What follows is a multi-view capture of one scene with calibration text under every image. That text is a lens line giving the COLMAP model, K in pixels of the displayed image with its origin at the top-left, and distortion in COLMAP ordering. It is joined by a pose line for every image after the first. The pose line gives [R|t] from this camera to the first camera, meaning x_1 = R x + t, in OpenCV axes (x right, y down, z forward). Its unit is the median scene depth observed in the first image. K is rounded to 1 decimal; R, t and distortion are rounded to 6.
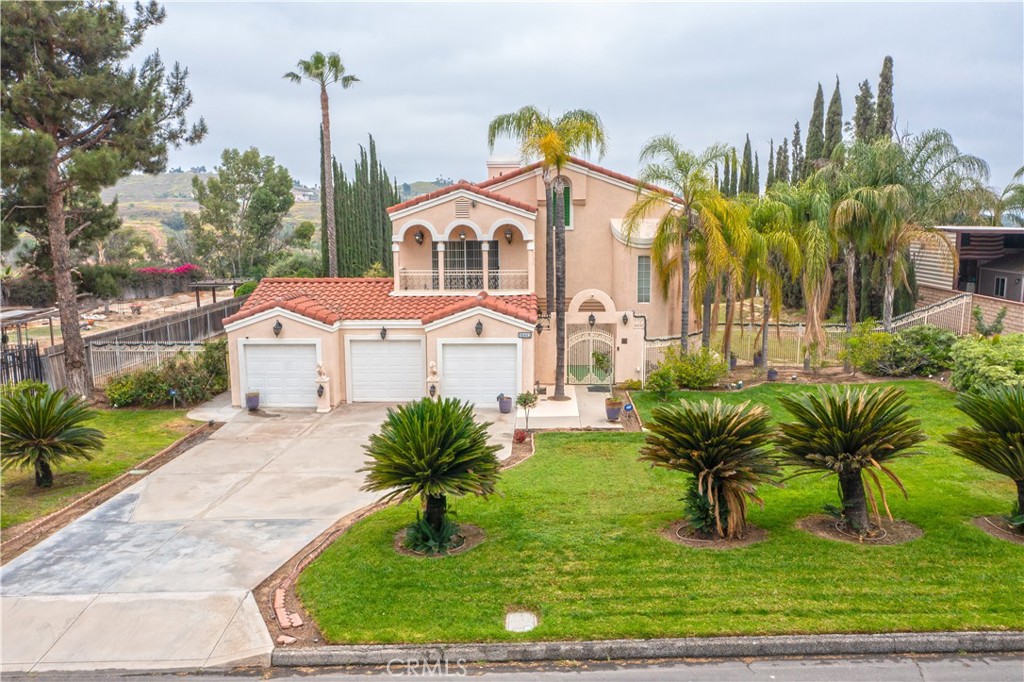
lens RADIAL K [[818.4, 0, 512.0], [0, 818.4, 341.0], [0, 0, 1]] dist [-0.000901, 0.008153]
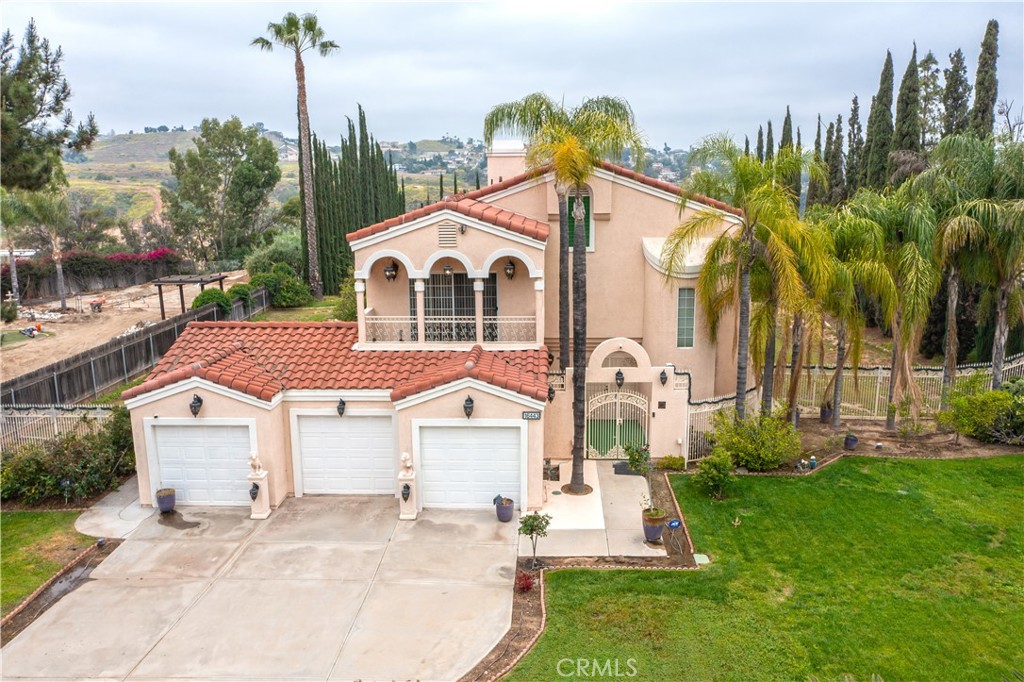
lens RADIAL K [[818.4, 0, 512.0], [0, 818.4, 341.0], [0, 0, 1]] dist [-0.000901, 0.008153]
pose [[0.999959, -0.000289, -0.009061, 0.004343], [0.000740, 0.998756, 0.049852, -0.096692], [0.009036, -0.049857, 0.998715, 0.236763]]
